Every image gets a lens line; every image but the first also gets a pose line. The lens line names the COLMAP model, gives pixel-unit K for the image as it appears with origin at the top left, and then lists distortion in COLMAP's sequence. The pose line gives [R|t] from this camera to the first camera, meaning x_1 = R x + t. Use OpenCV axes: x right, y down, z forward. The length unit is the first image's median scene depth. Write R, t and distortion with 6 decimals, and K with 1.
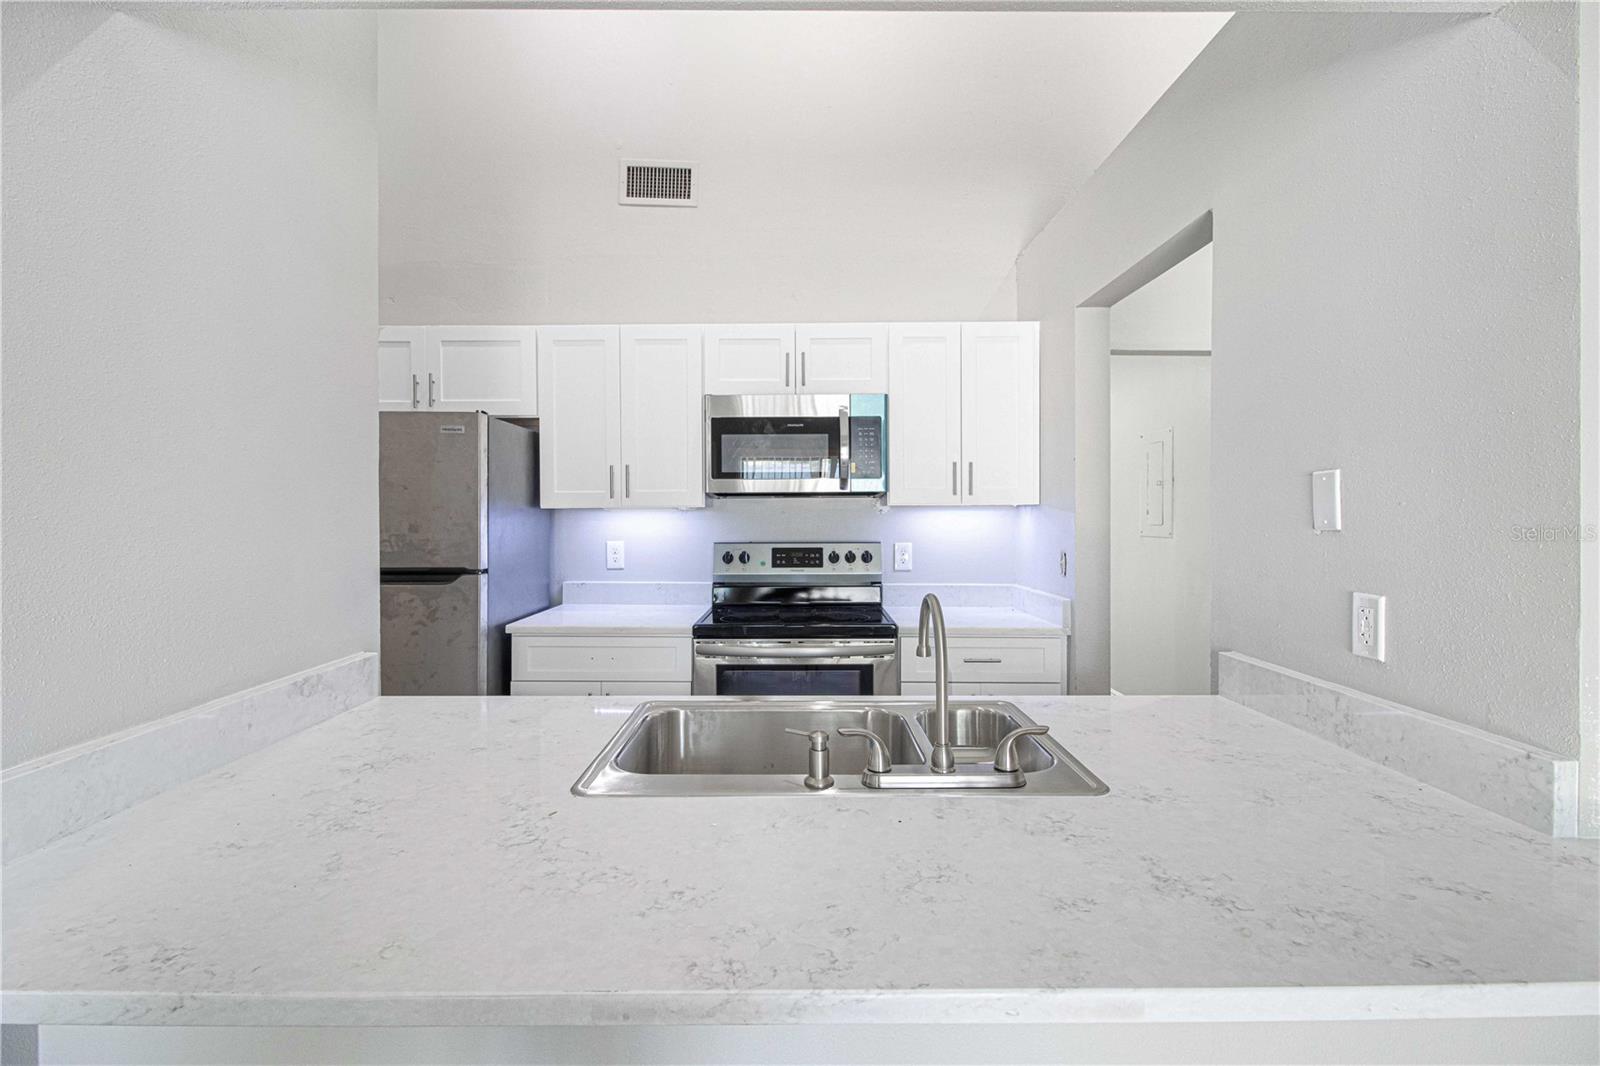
lens RADIAL K [[739.3, 0, 803.0], [0, 739.3, 521.7], [0, 0, 1]] dist [0.027592, -0.014780]
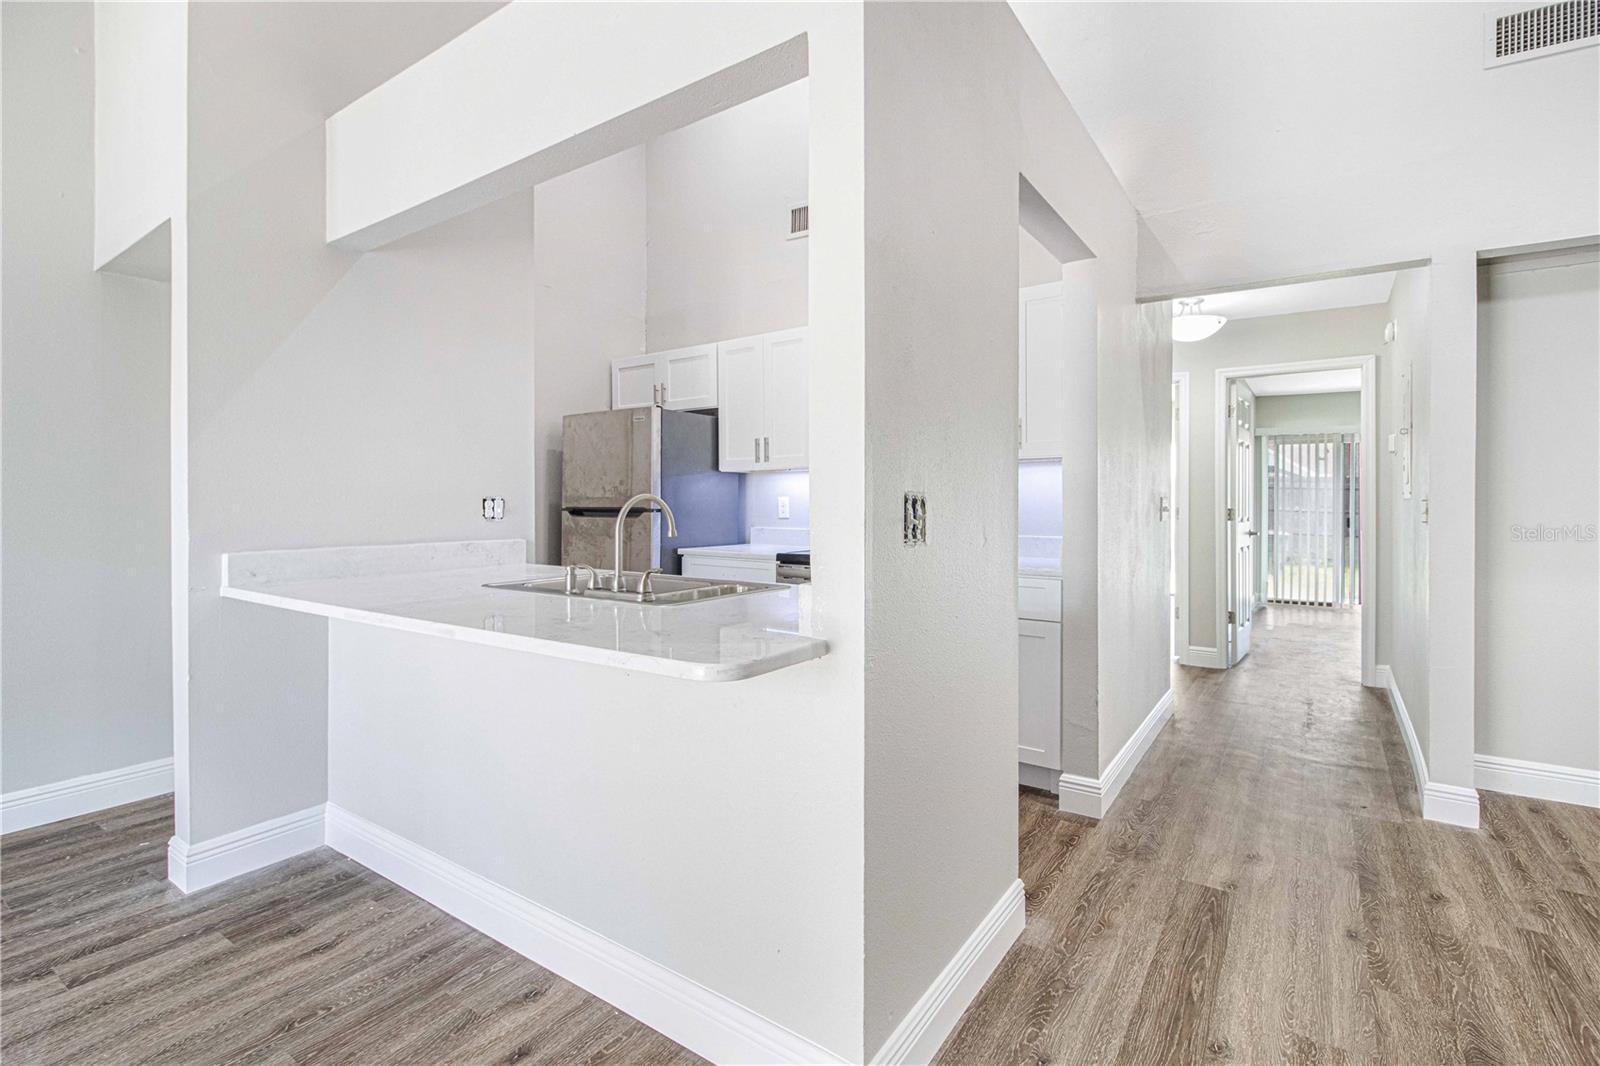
lens RADIAL K [[747.8, 0, 797.8], [0, 747.8, 508.4], [0, 0, 1]] dist [0.022662, -0.013105]
pose [[0.817426, 0.002129, -0.576030, 0.566712], [-0.007145, 0.999954, -0.006443, 0.057750], [0.575990, 0.009383, 0.817403, -0.068945]]
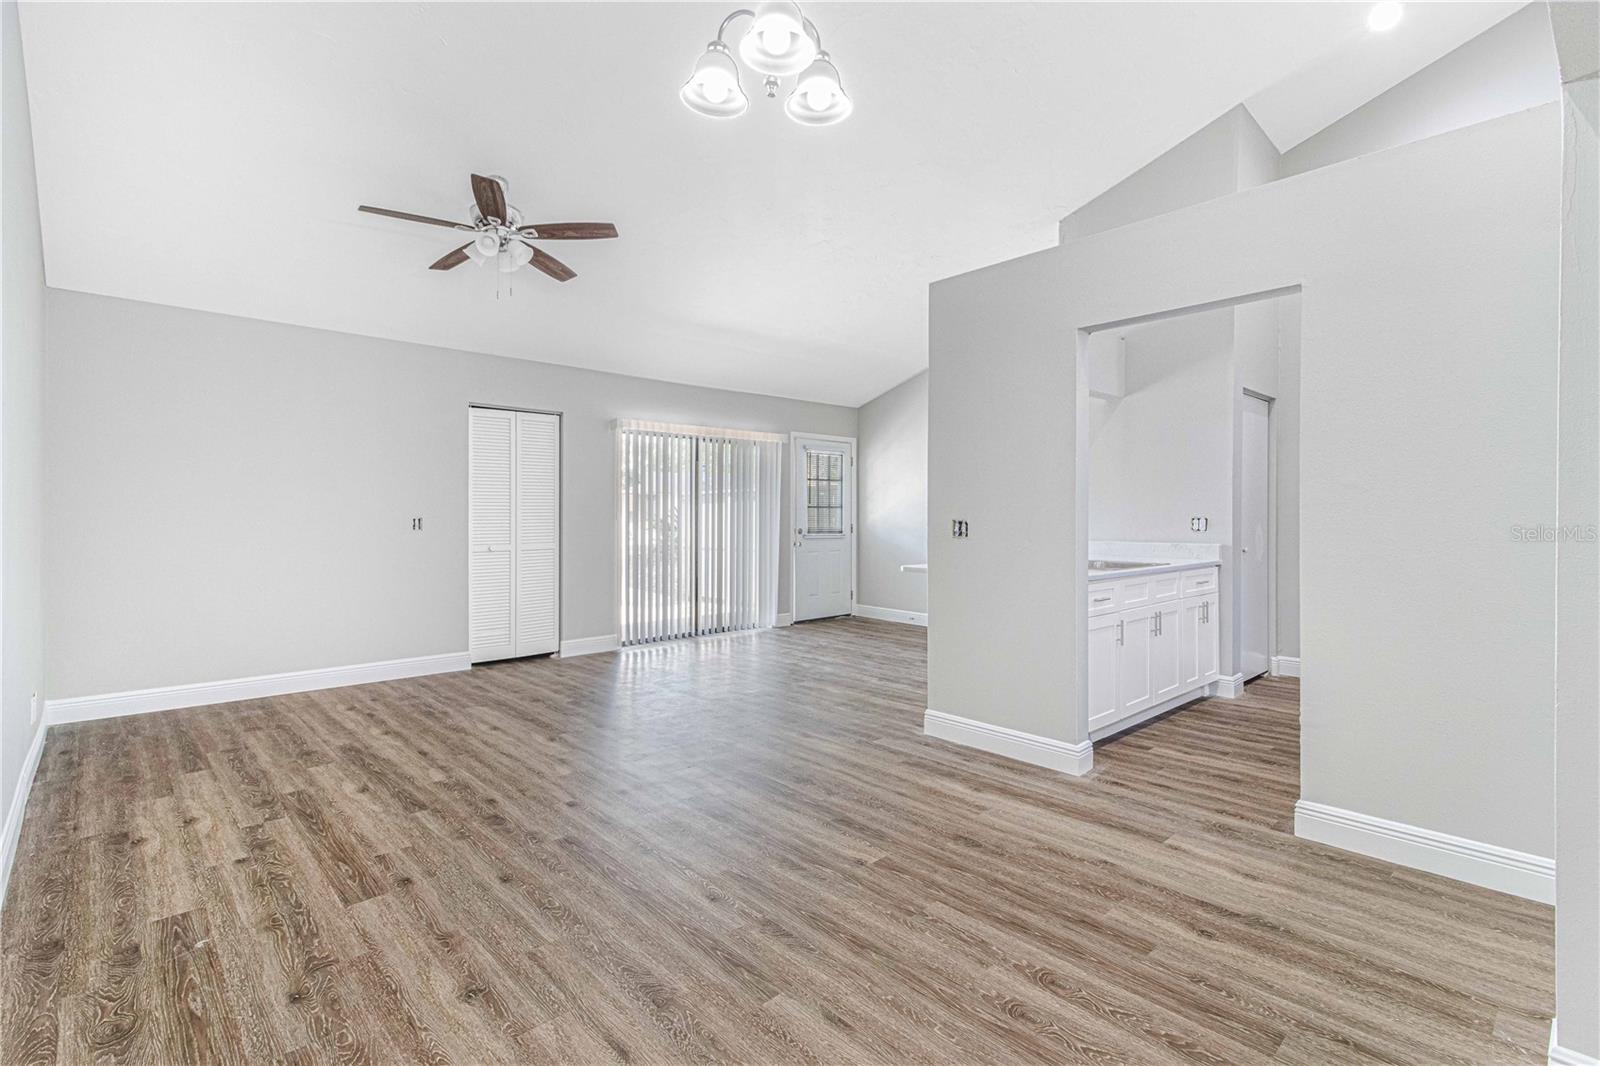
lens RADIAL K [[742.2, 0, 801.5], [0, 742.2, 514.2], [0, 0, 1]] dist [0.034168, -0.013259]
pose [[-0.738735, -0.004036, -0.673984, 1.387159], [-0.011131, 0.999919, 0.006212, 0.031426], [0.673904, 0.012091, -0.738720, 1.113002]]
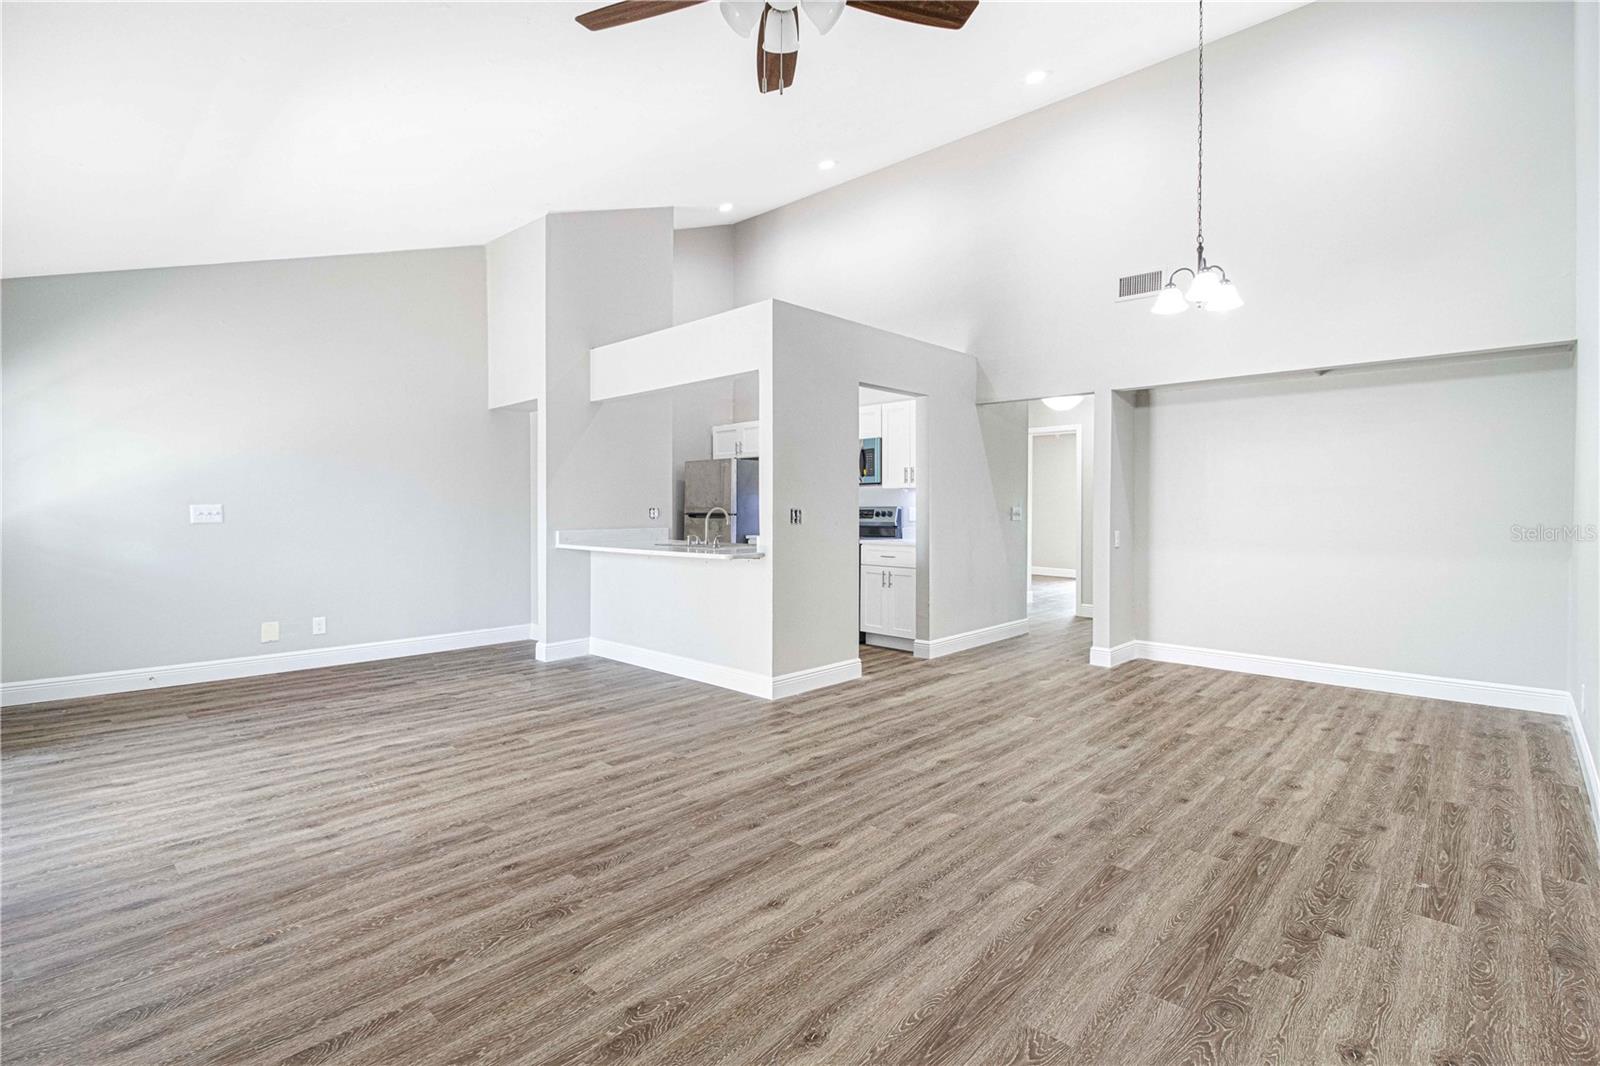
lens RADIAL K [[740.4, 0, 796.4], [0, 740.4, 513.6], [0, 0, 1]] dist [0.021186, -0.013902]
pose [[0.717290, 0.003206, -0.696767, 1.395045], [-0.008559, 0.999955, -0.004210, 0.060043], [0.696722, 0.008983, 0.717285, -0.695439]]
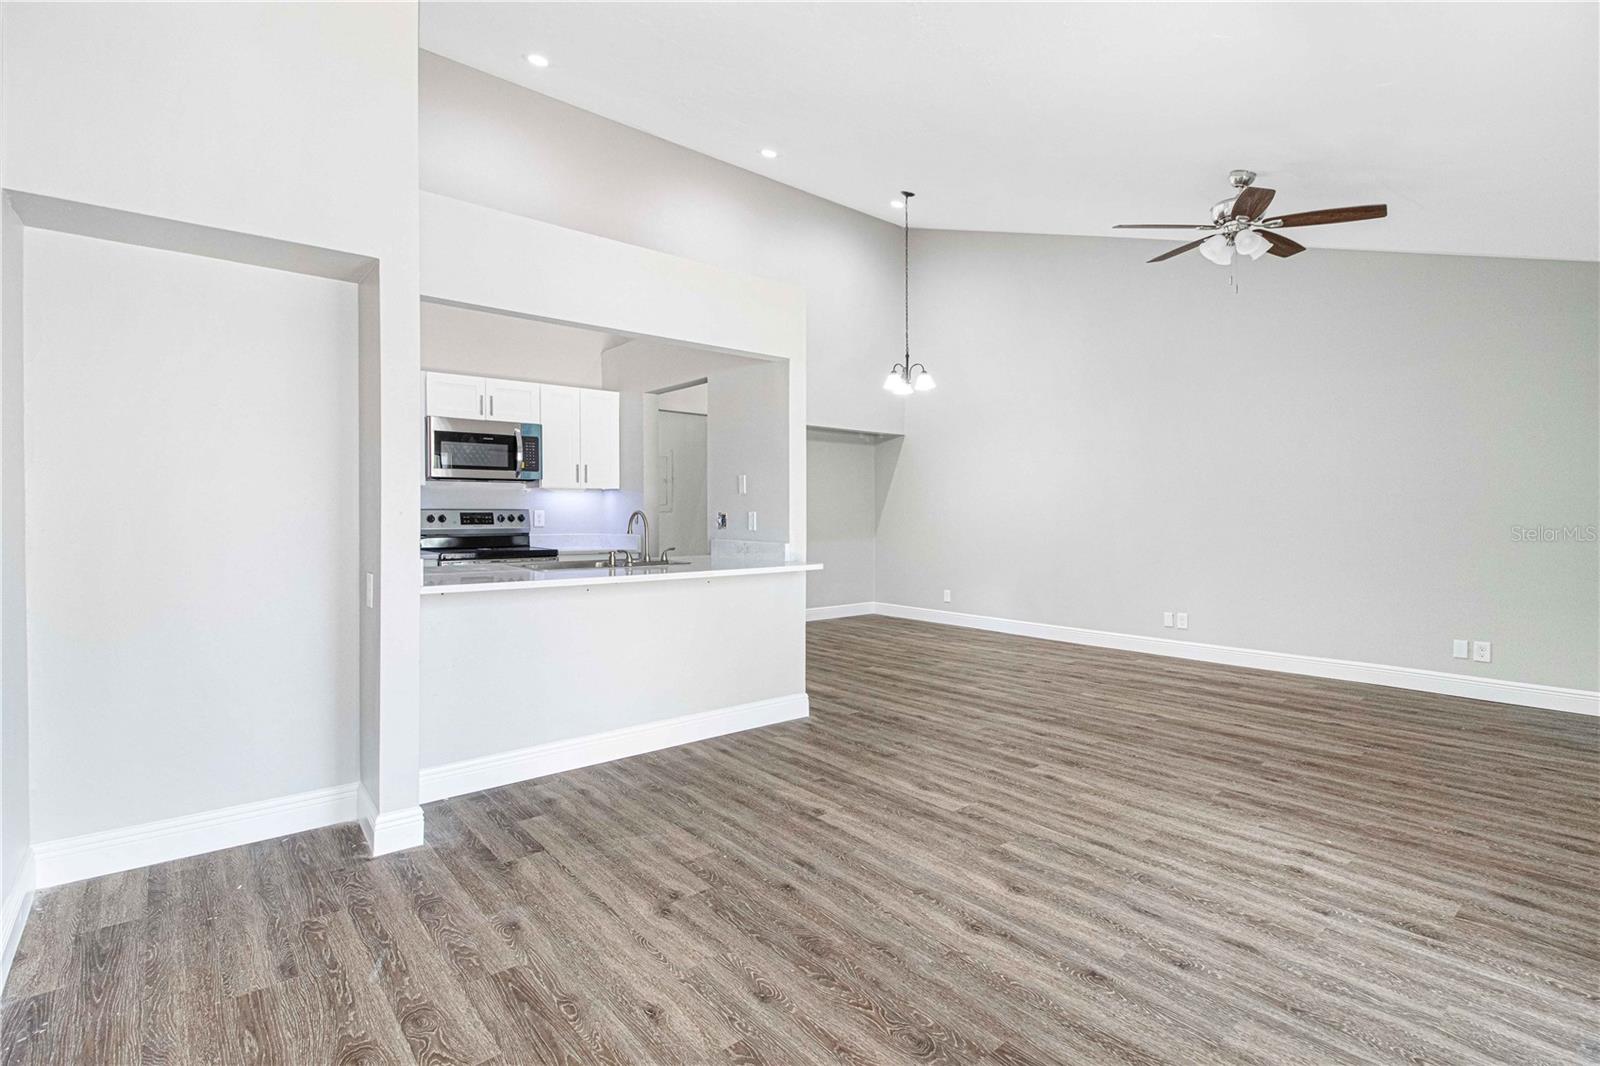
lens RADIAL K [[742.2, 0, 801.5], [0, 742.2, 514.2], [0, 0, 1]] dist [0.034168, -0.013259]
pose [[0.770774, 0.003128, 0.637100, -0.524324], [0.001046, 0.999980, -0.006175, 0.051845], [-0.637107, 0.005426, 0.770756, -0.746224]]
